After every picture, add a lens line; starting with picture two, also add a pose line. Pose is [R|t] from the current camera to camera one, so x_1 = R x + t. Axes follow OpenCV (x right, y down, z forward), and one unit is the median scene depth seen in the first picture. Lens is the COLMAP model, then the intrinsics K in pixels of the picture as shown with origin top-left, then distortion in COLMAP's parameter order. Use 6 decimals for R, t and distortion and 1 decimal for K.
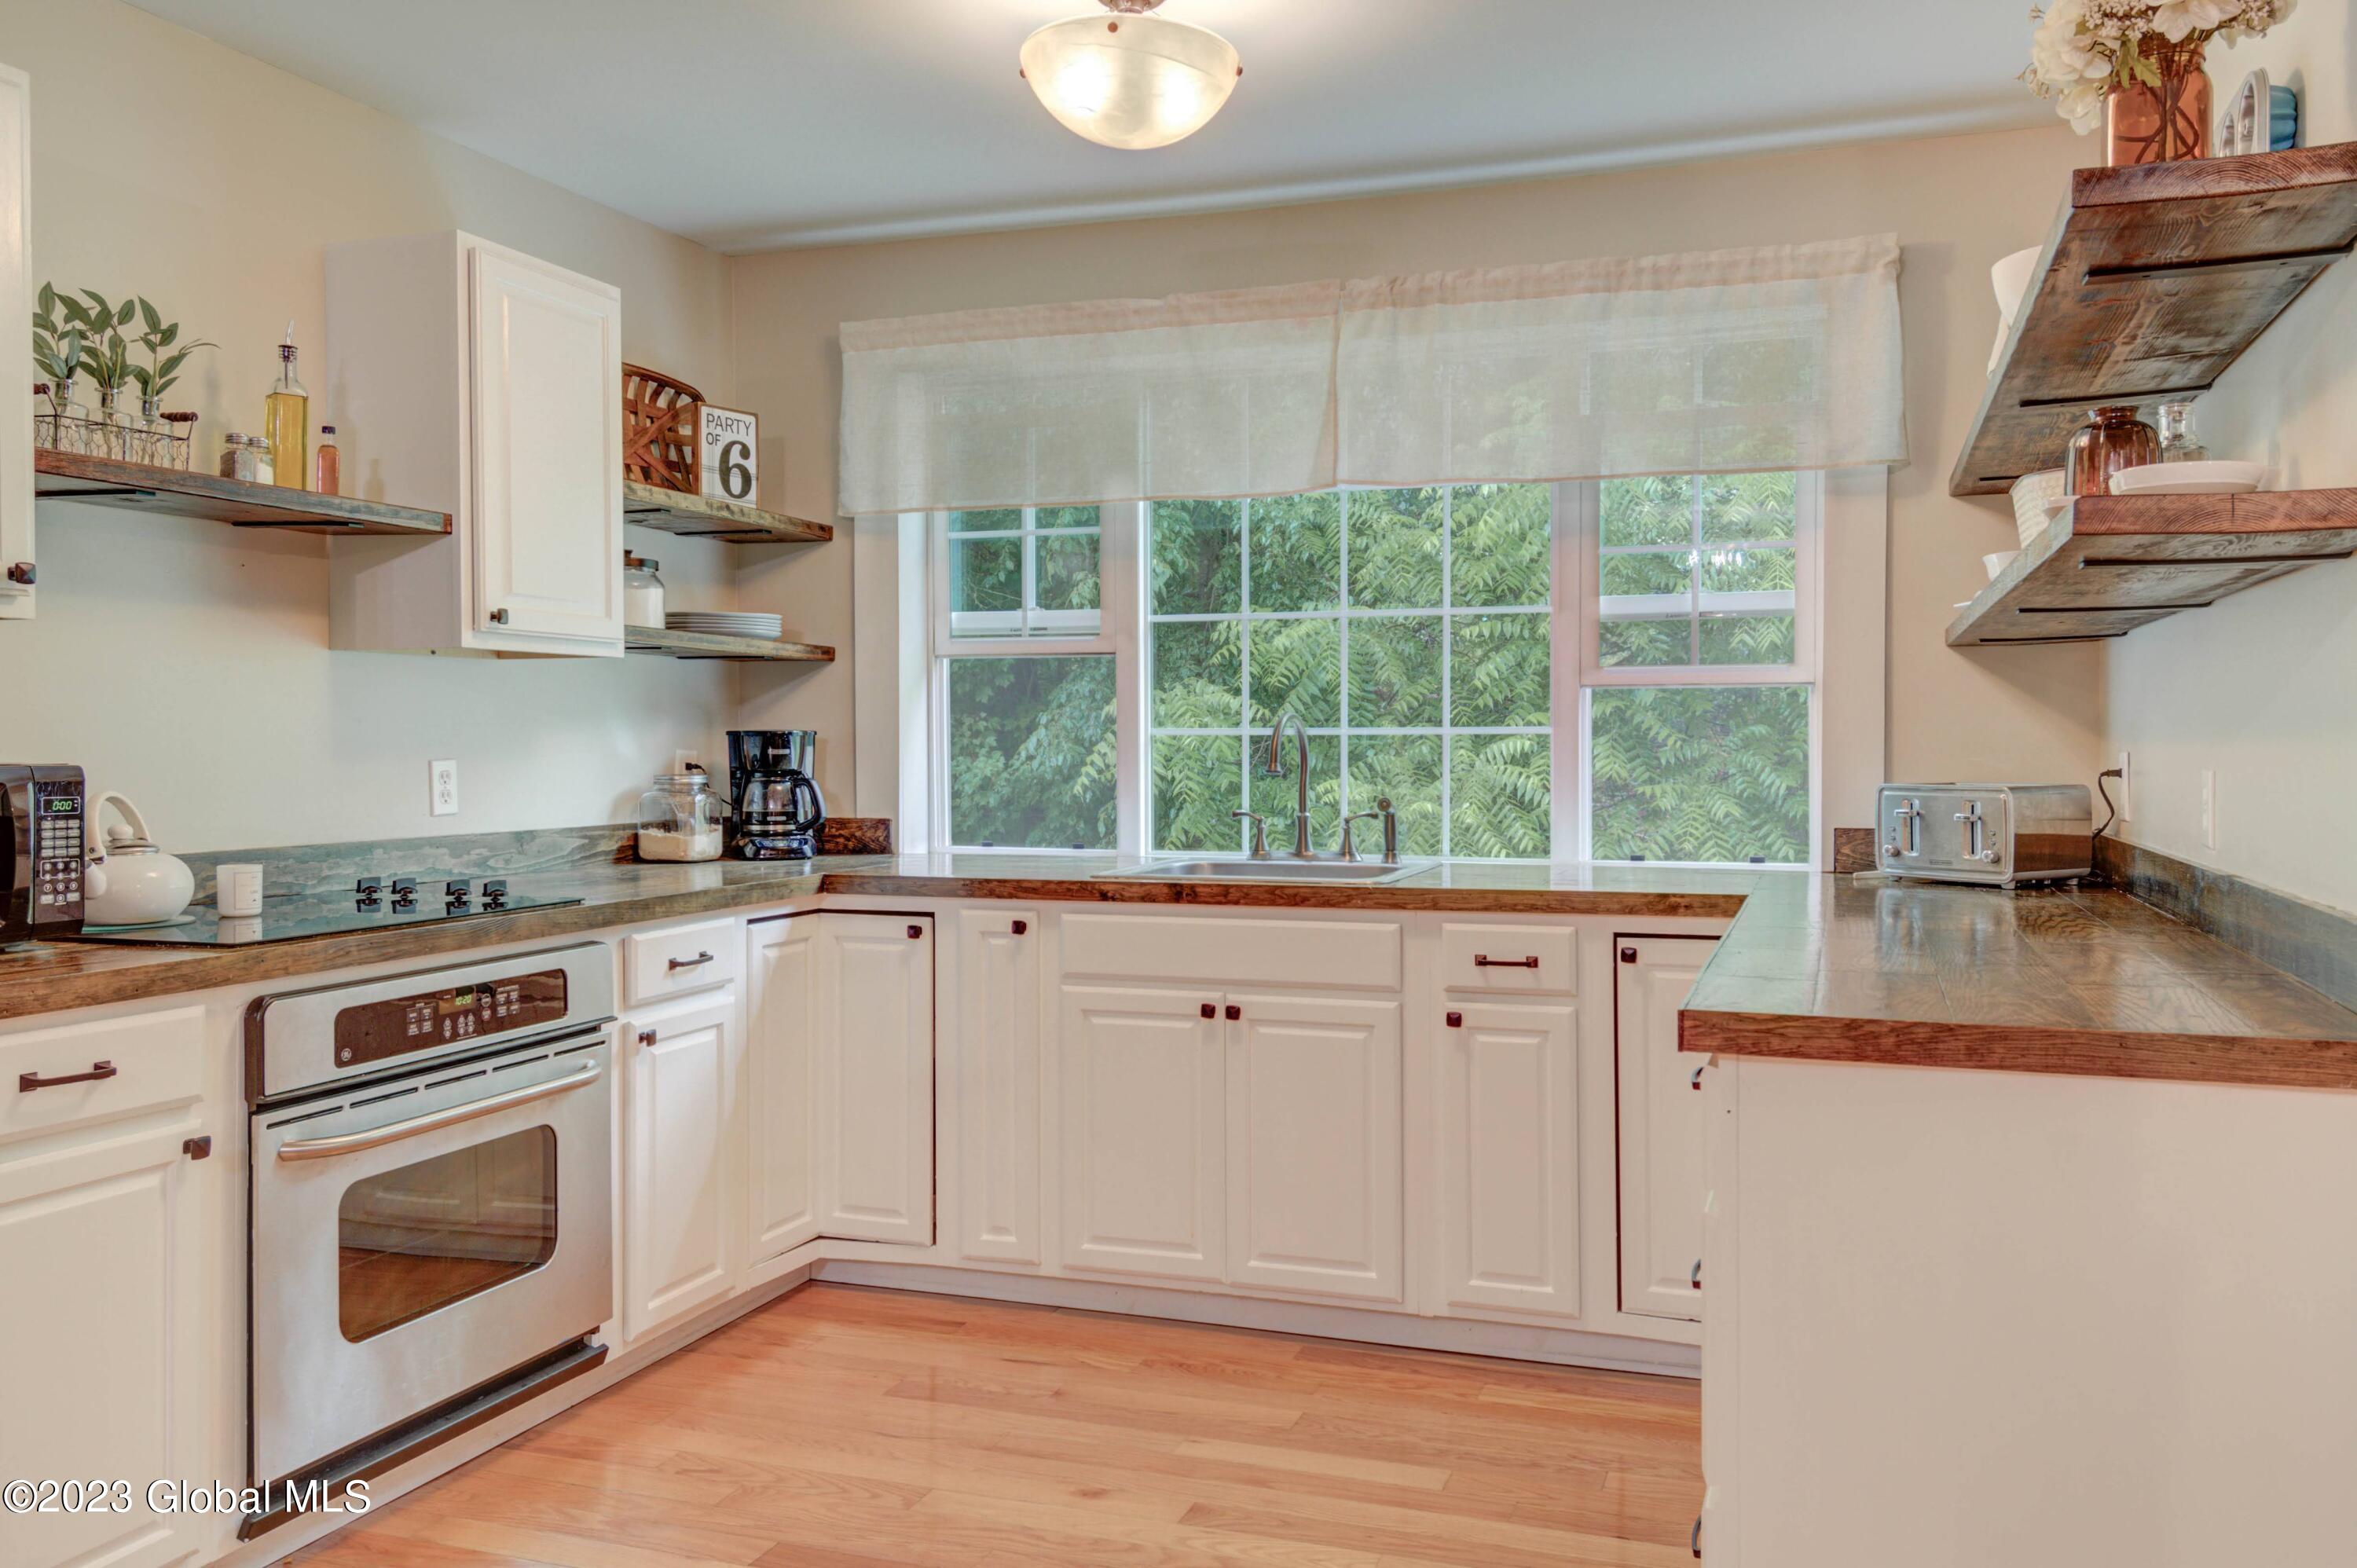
lens RADIAL K [[1812.7, 0, 1229.3], [0, 1812.7, 770.1], [0, 0, 1]] dist [0.045543, -0.017689]
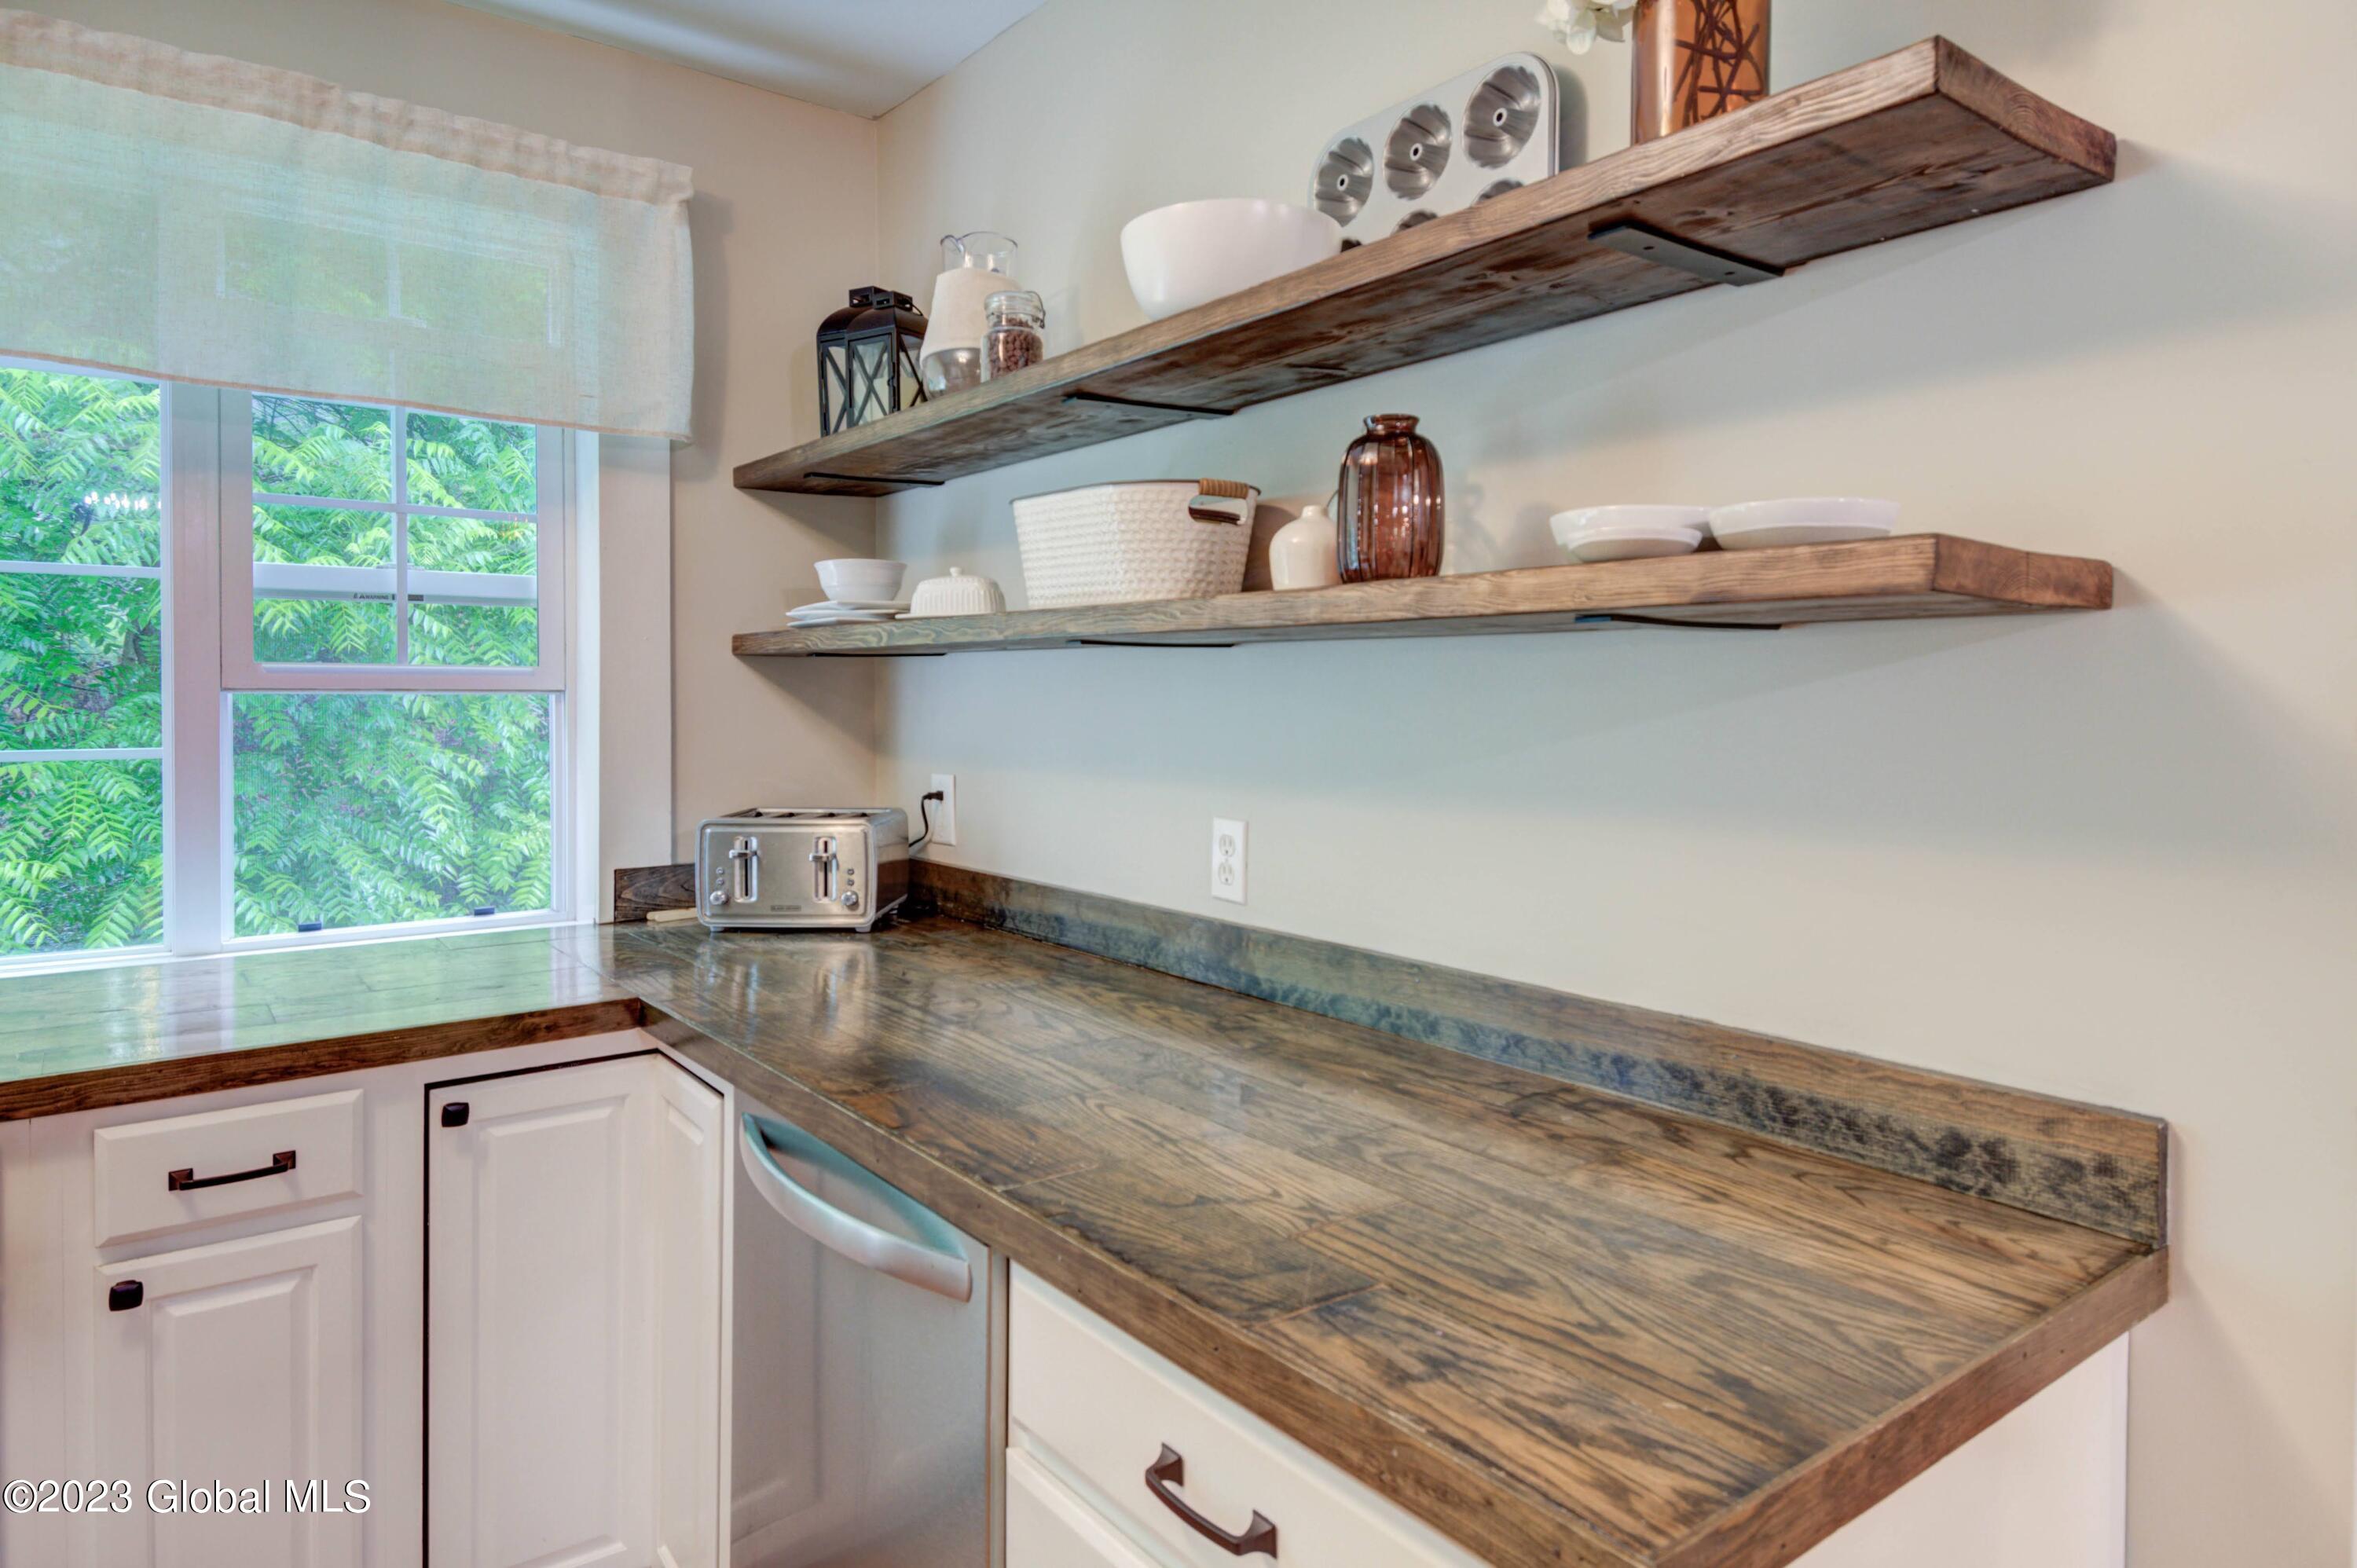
lens RADIAL K [[1420.3, 0, 1190.7], [0, 1420.3, 715.1], [0, 0, 1]] dist [0.040834, -0.015703]
pose [[0.566039, -0.009183, 0.824327, -0.055437], [0.008075, 0.999952, 0.005595, -0.041214], [-0.824339, 0.003489, 0.566086, 0.430276]]
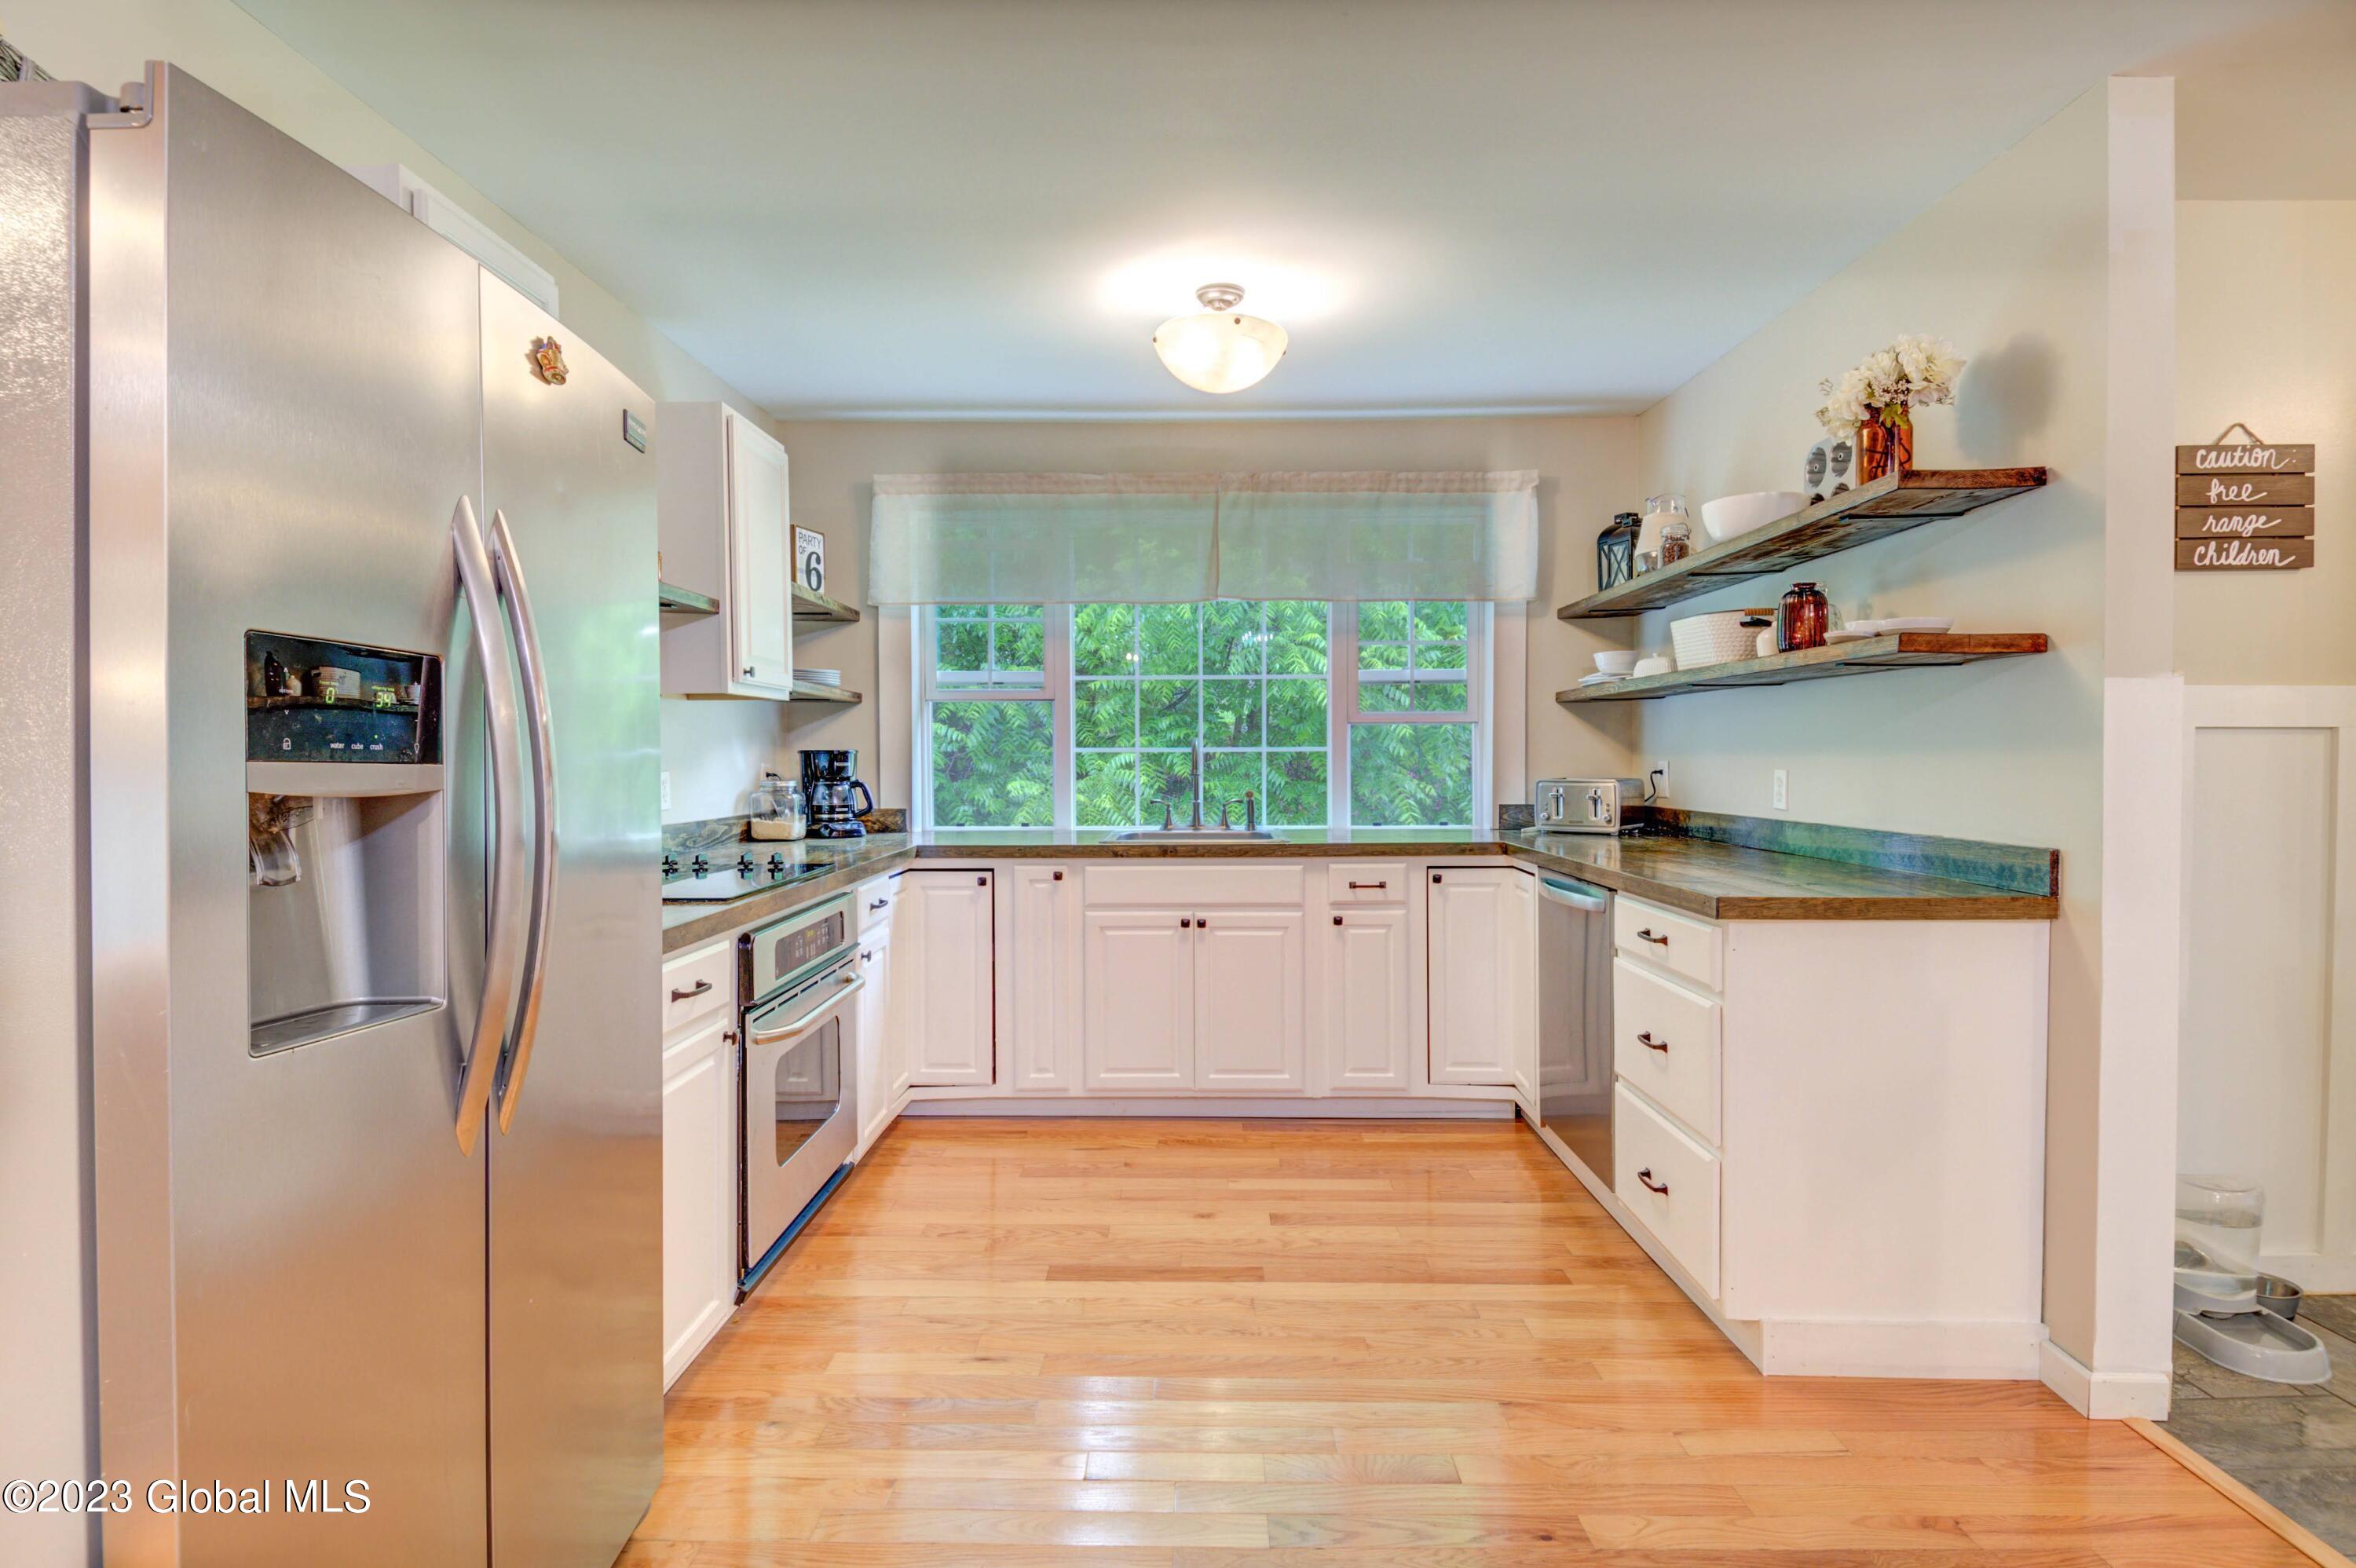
lens RADIAL K [[1190.0, 0, 1189.6], [0, 1190.0, 789.2], [0, 0, 1]] dist [0.029748, -0.000769]
pose [[0.951534, -0.012185, 0.307302, -0.319087], [0.008192, 0.999864, 0.014282, -0.001651], [-0.307435, -0.011073, 0.951505, -0.008972]]
